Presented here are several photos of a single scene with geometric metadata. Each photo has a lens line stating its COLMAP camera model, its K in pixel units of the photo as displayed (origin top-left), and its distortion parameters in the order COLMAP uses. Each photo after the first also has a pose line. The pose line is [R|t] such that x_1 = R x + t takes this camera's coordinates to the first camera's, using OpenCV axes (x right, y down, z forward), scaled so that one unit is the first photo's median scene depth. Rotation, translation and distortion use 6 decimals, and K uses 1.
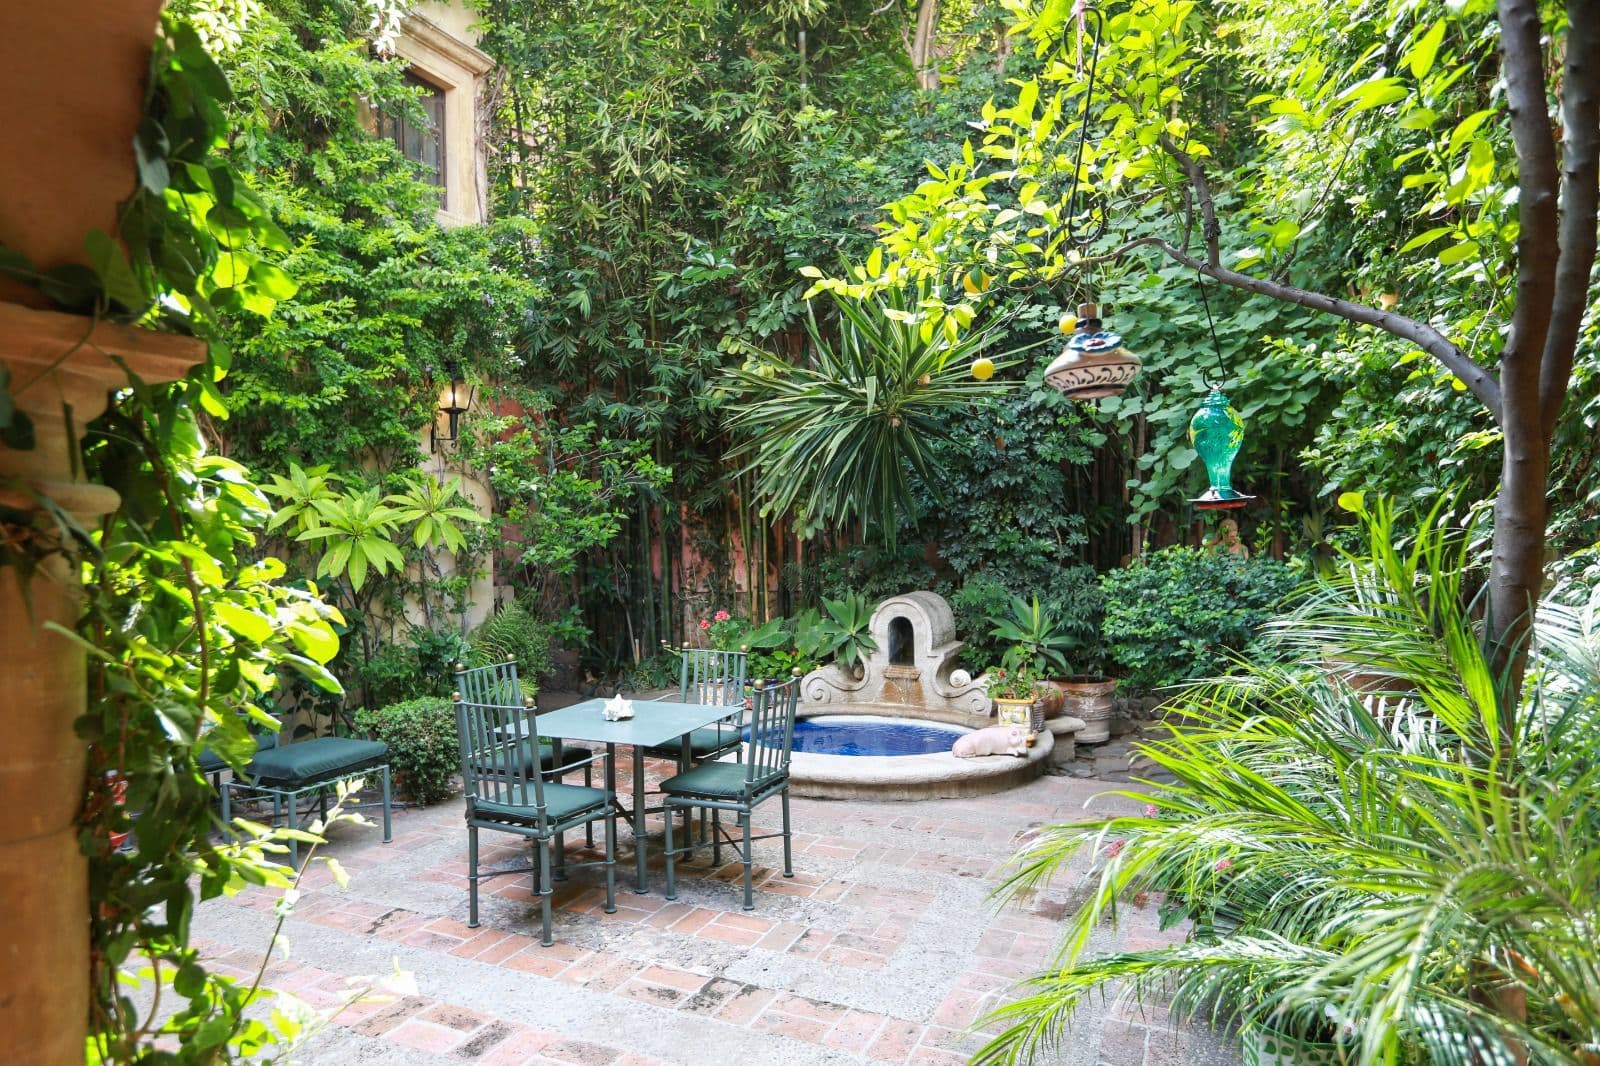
lens RADIAL K [[753.7, 0, 801.8], [0, 753.7, 535.2], [0, 0, 1]] dist [-0.039374, 0.014385]
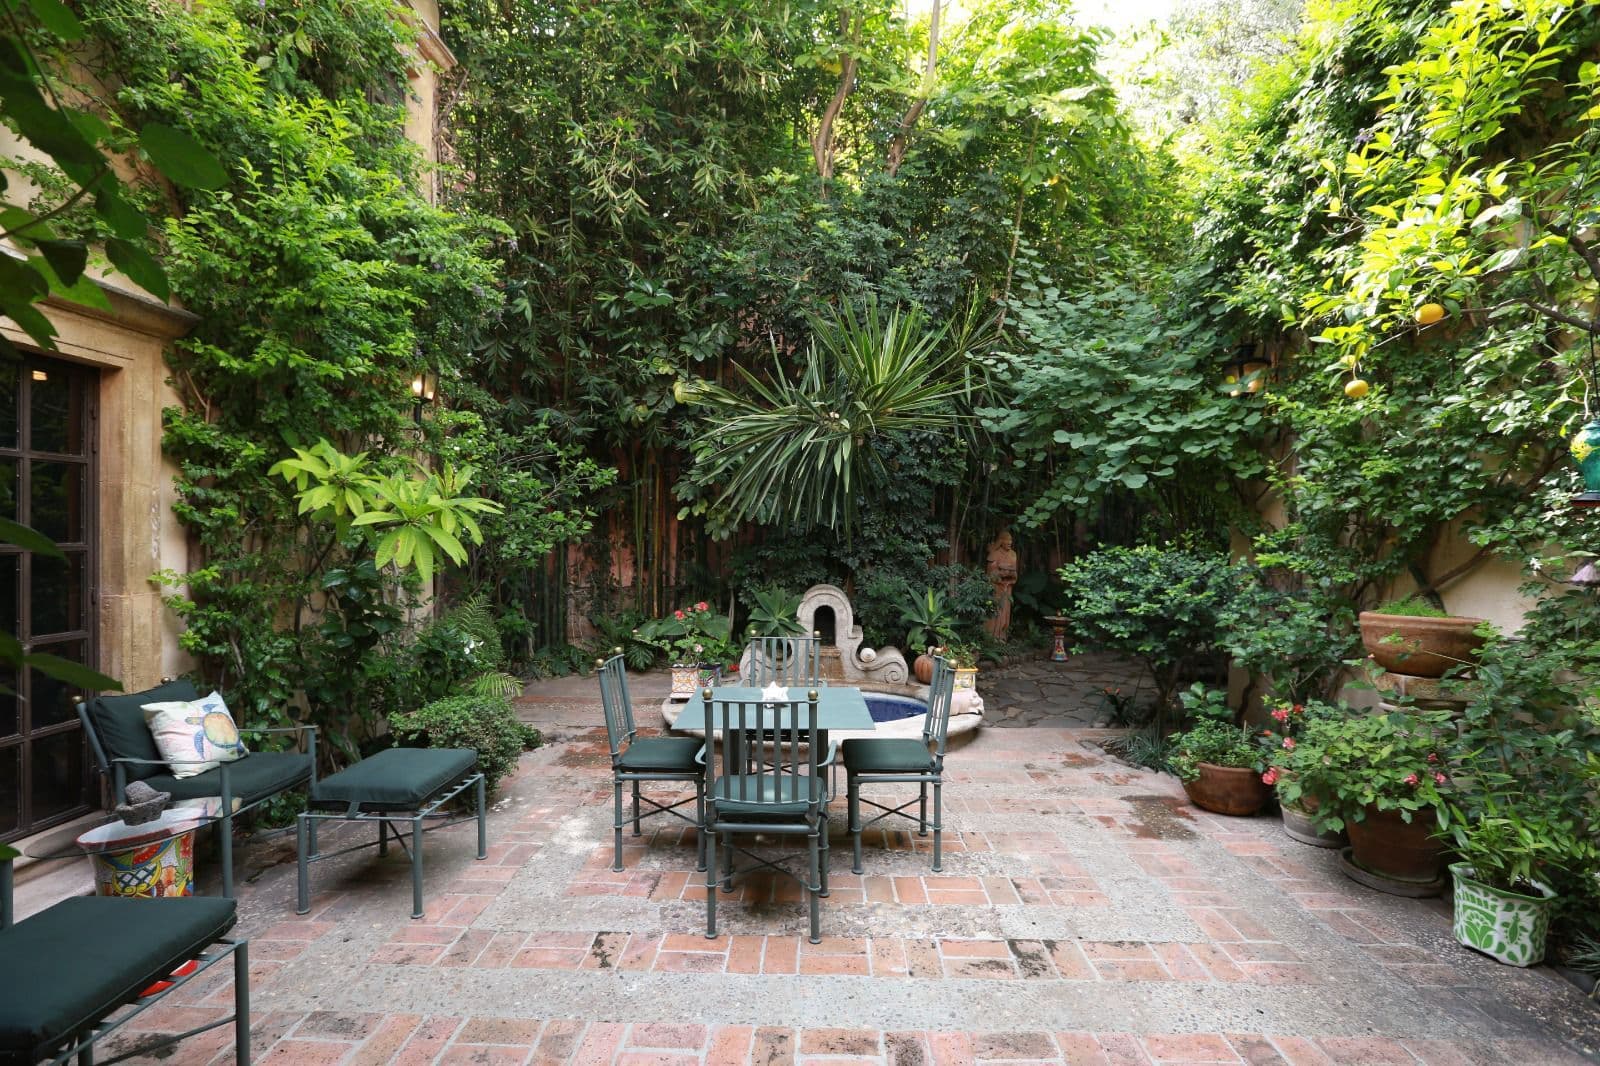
lens RADIAL K [[610.6, 0, 800.0], [0, 610.6, 533.0], [0, 0, 1]] dist [-0.027520, -0.000057]
pose [[0.948007, 0.022190, 0.317475, -0.210887], [-0.017483, 0.999691, -0.017668, 0.010472], [-0.317769, 0.011198, 0.948102, 0.084817]]
